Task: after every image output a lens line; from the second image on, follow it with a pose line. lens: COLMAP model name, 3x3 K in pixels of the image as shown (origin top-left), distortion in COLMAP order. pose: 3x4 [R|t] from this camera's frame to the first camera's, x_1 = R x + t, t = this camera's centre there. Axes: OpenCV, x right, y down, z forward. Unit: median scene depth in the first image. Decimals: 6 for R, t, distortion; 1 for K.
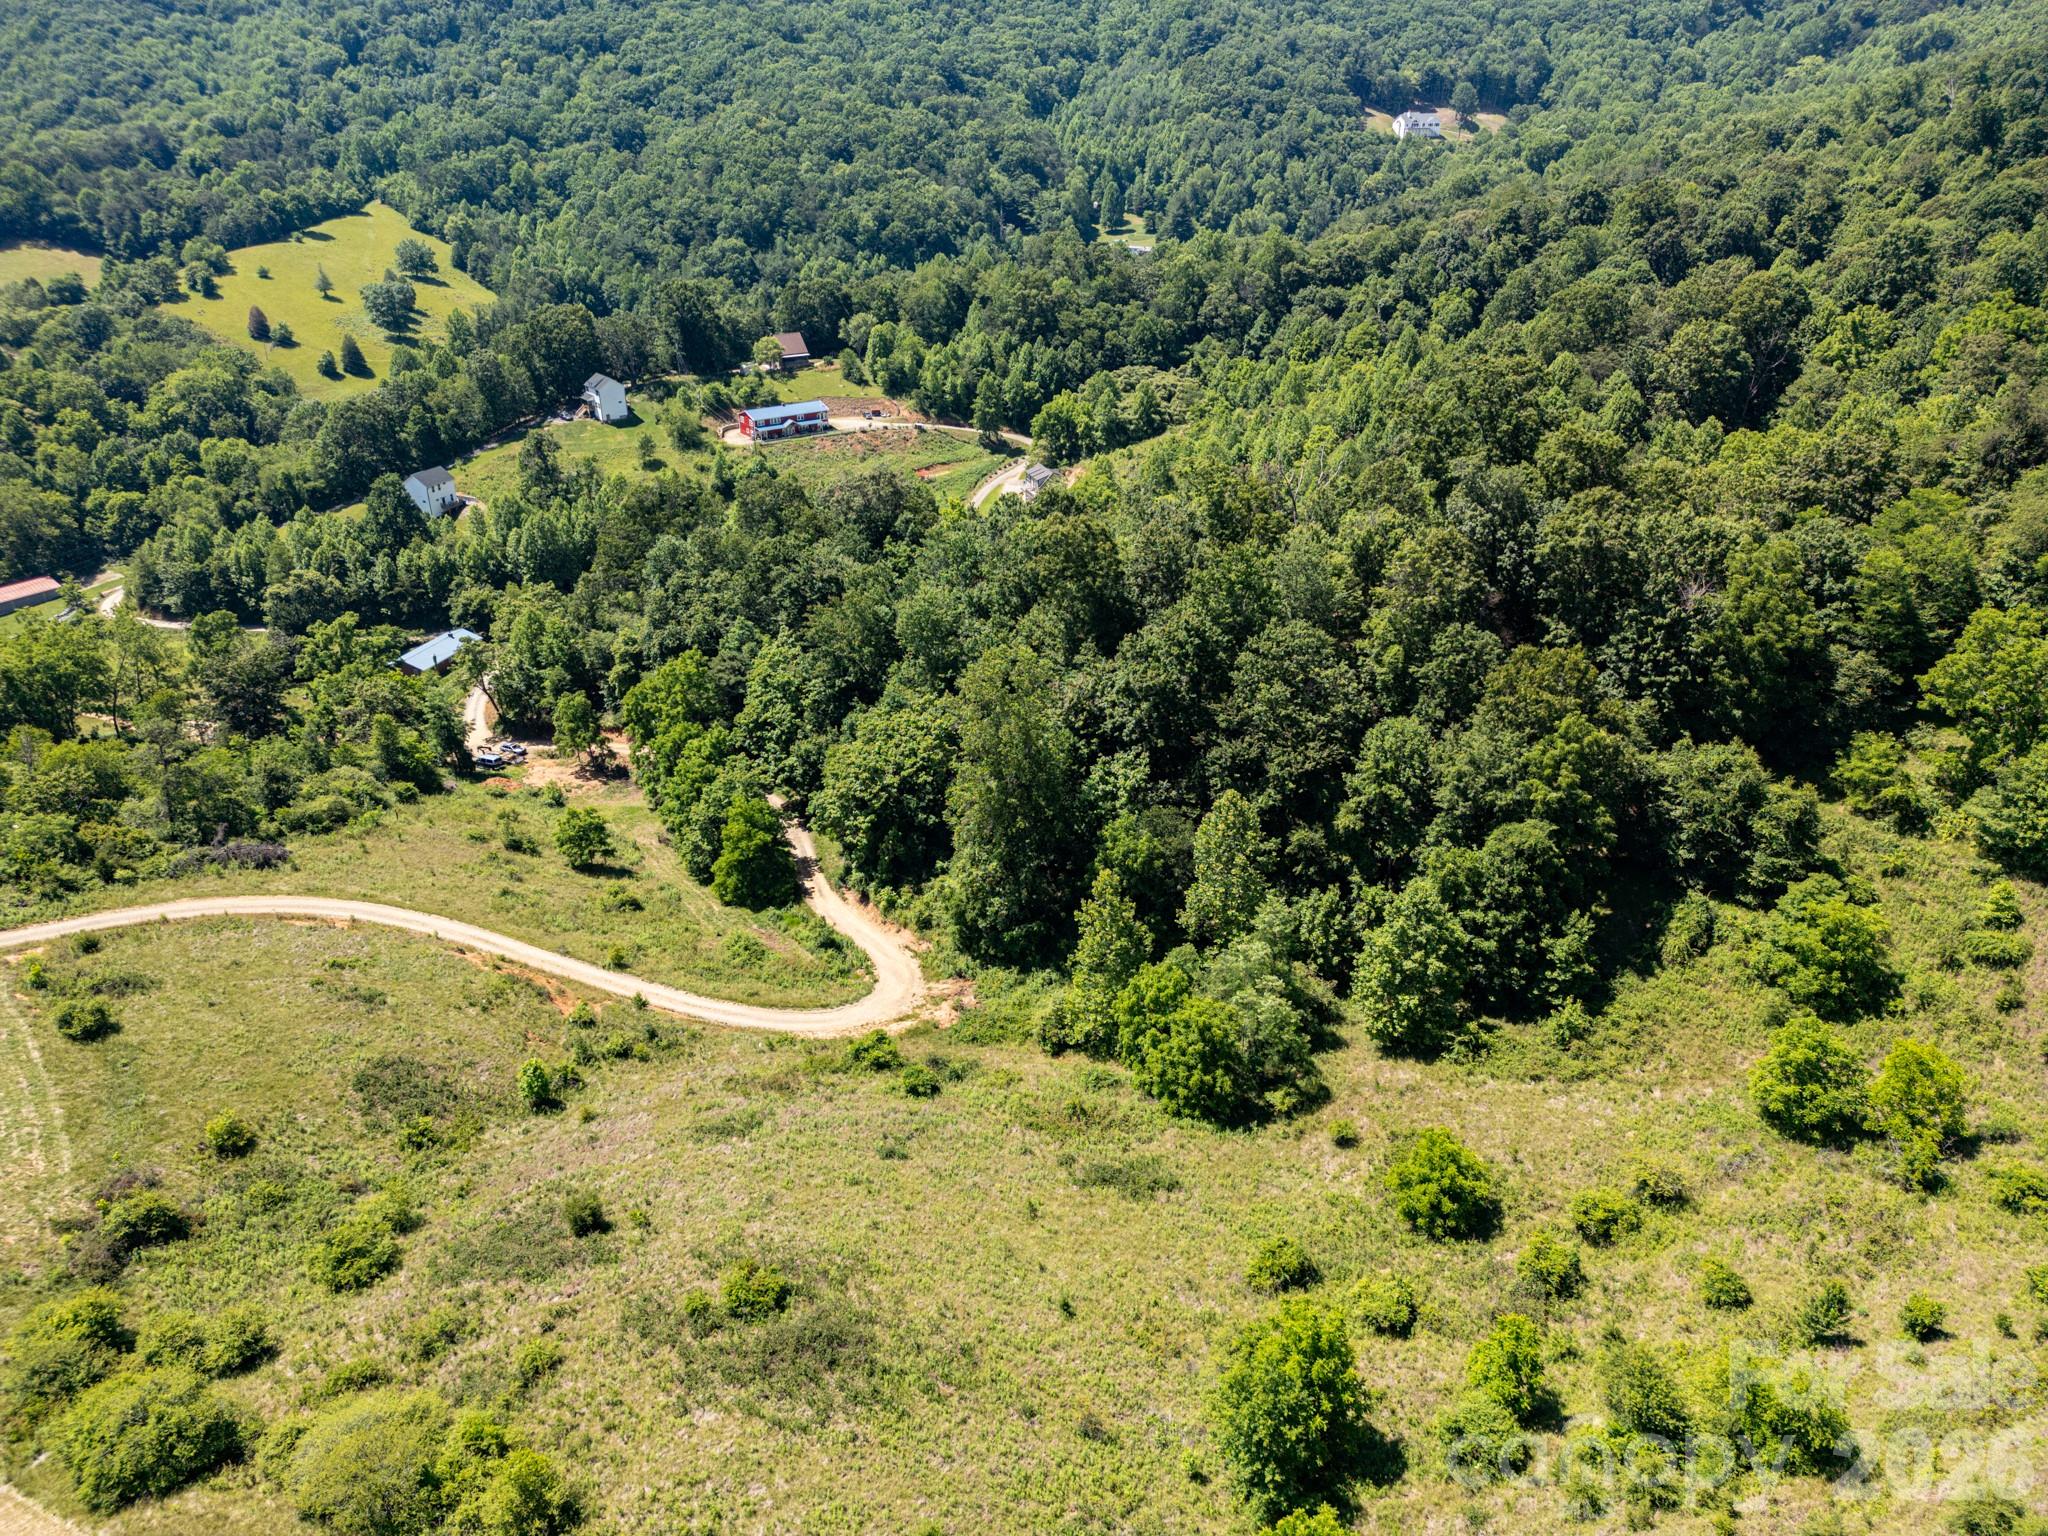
lens RADIAL K [[1437.3, 0, 1034.9], [0, 1437.3, 758.6], [0, 0, 1]] dist [0.079404, -0.081895]
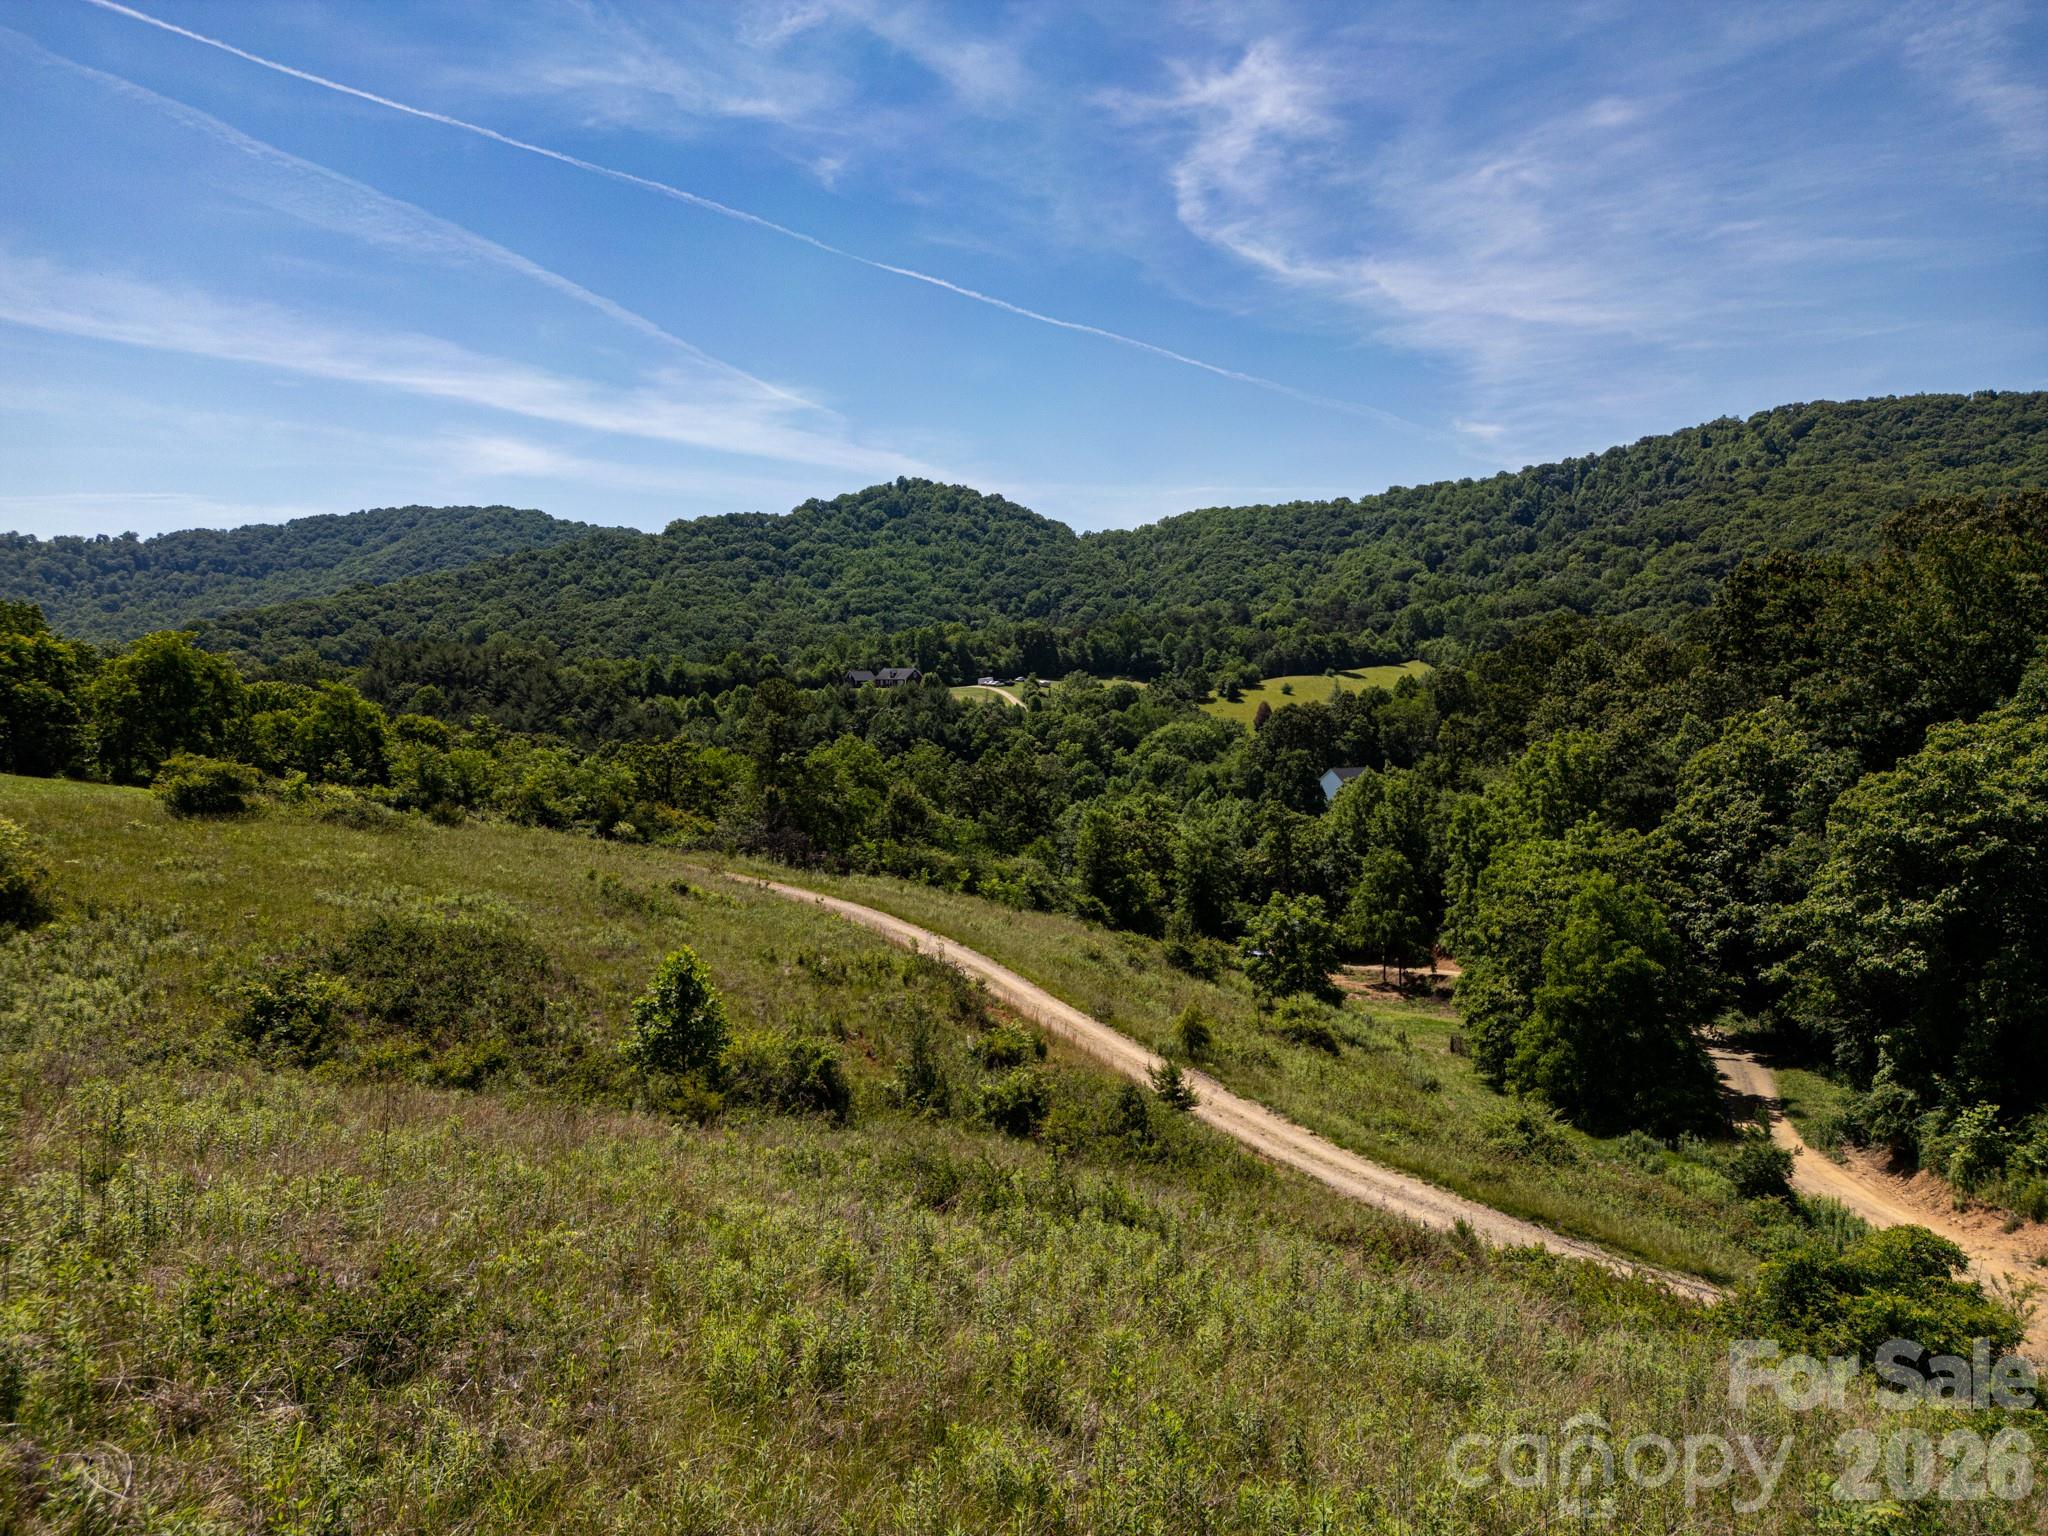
lens RADIAL K [[1437.3, 0, 1033.5], [0, 1437.3, 761.2], [0, 0, 1]] dist [0.079404, -0.081895]
pose [[0.773281, 0.032080, -0.633252, -0.029272], [-0.272195, 0.918807, -0.285839, 0.087910], [0.572666, 0.393402, 0.719227, 0.290488]]
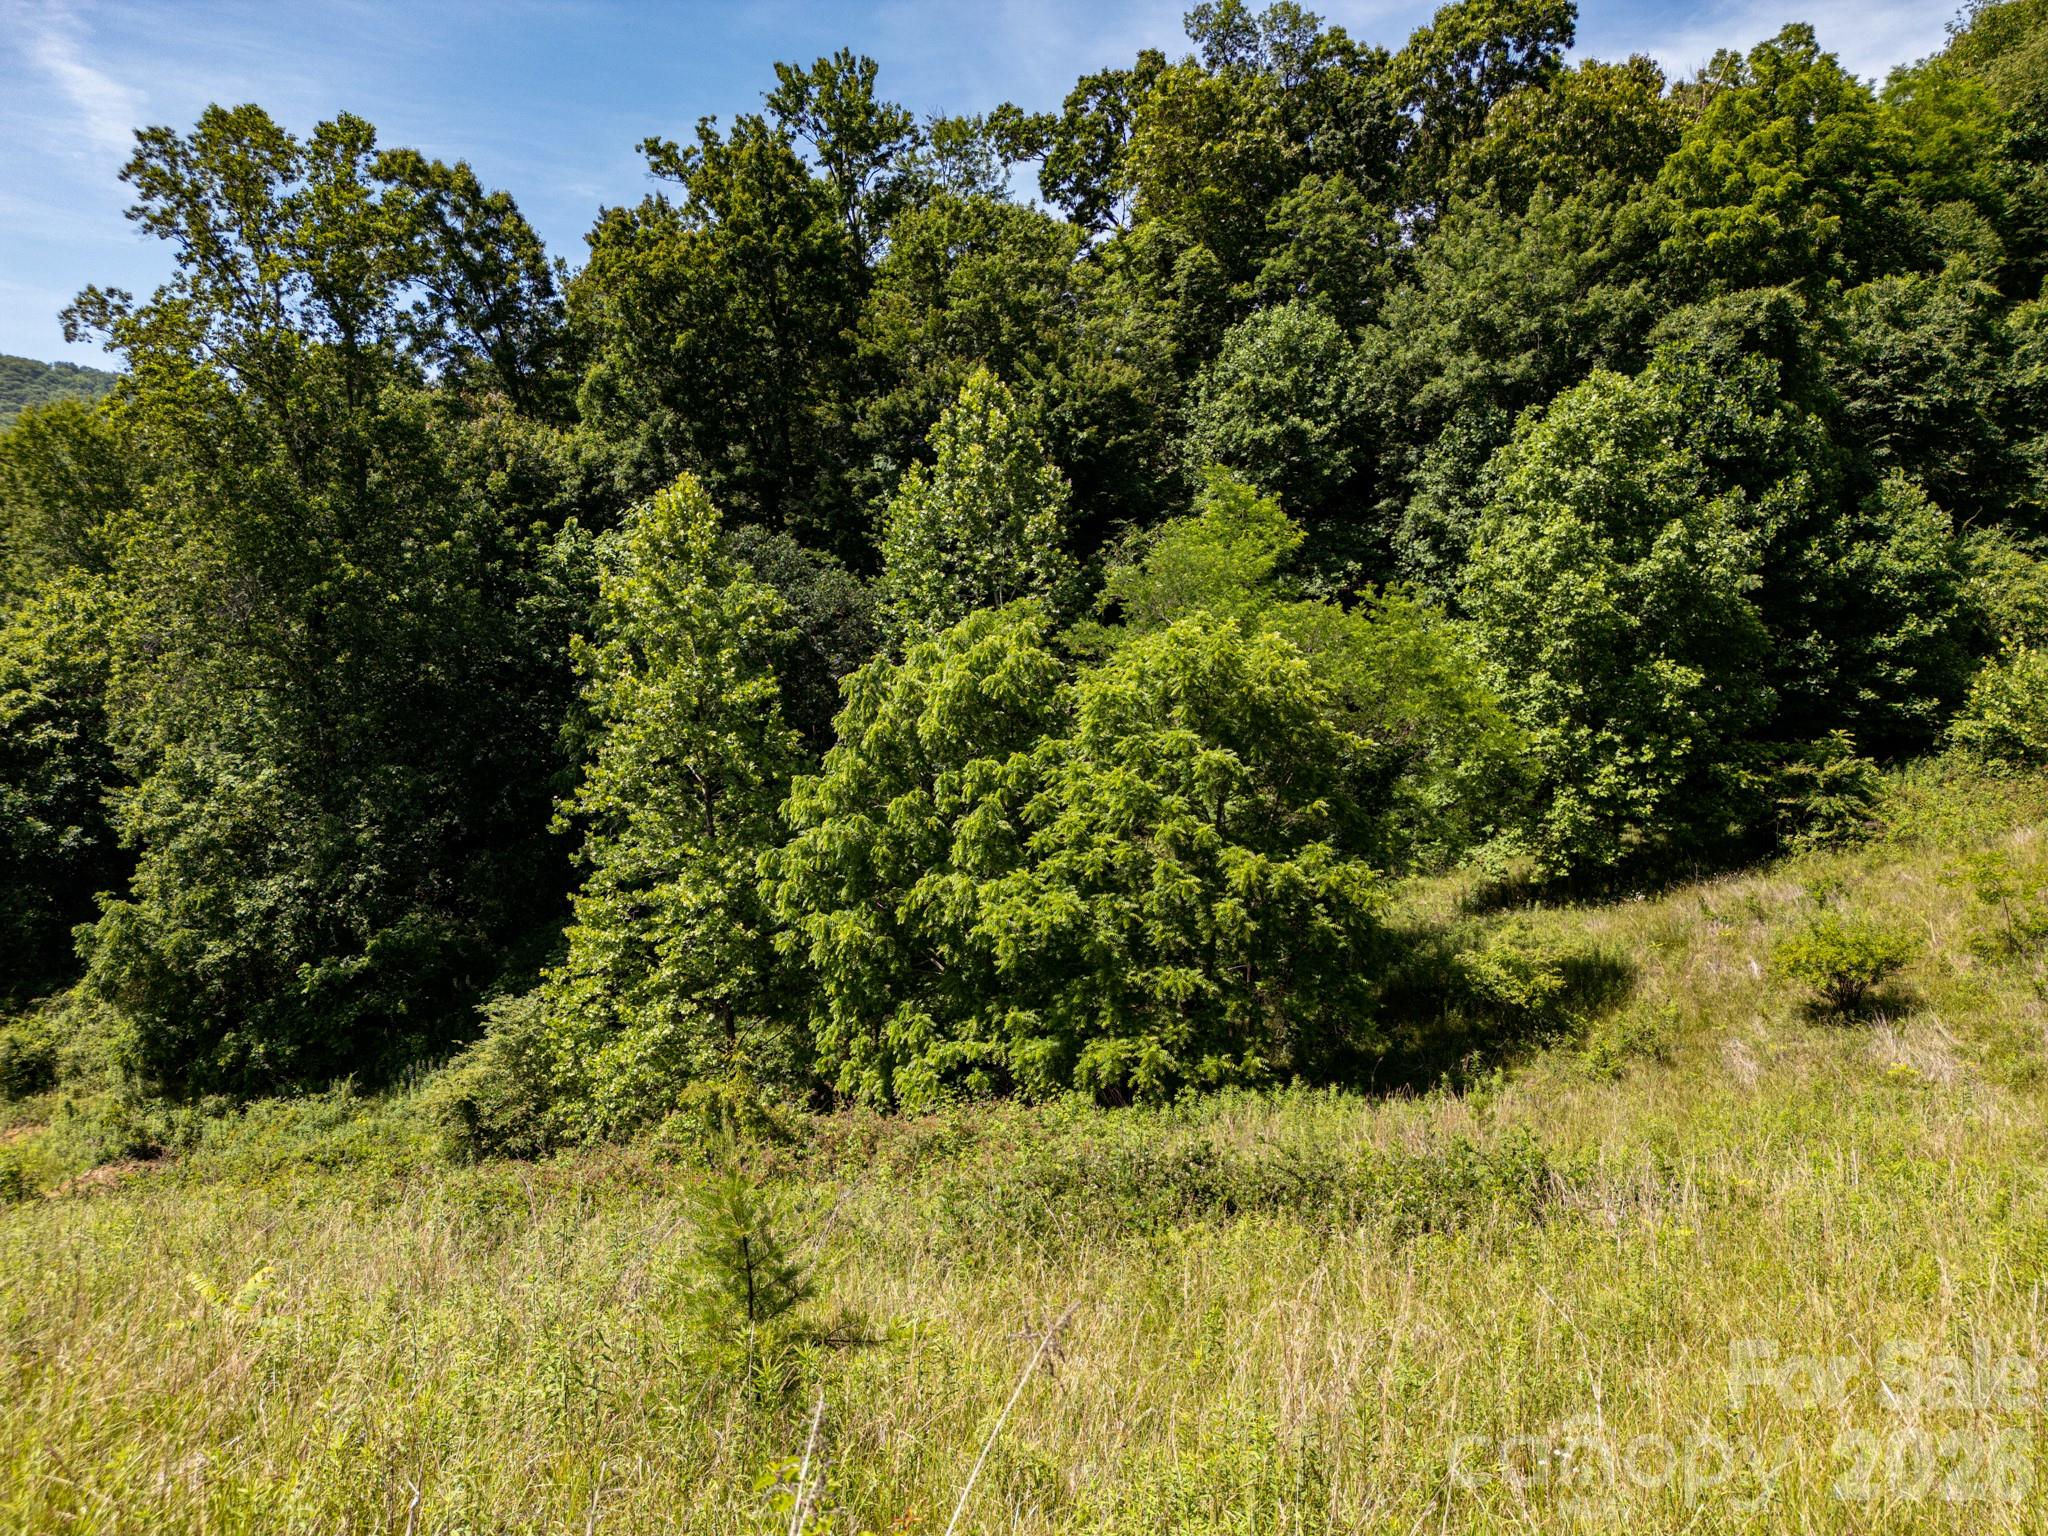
lens RADIAL K [[1437.3, 0, 1025.3], [0, 1437.3, 770.9], [0, 0, 1]] dist [0.079404, -0.081895]
pose [[0.899253, -0.041039, 0.435499, -0.007278], [0.194894, 0.928900, -0.314897, 0.096869], [-0.391612, 0.368048, 0.843315, 0.290684]]
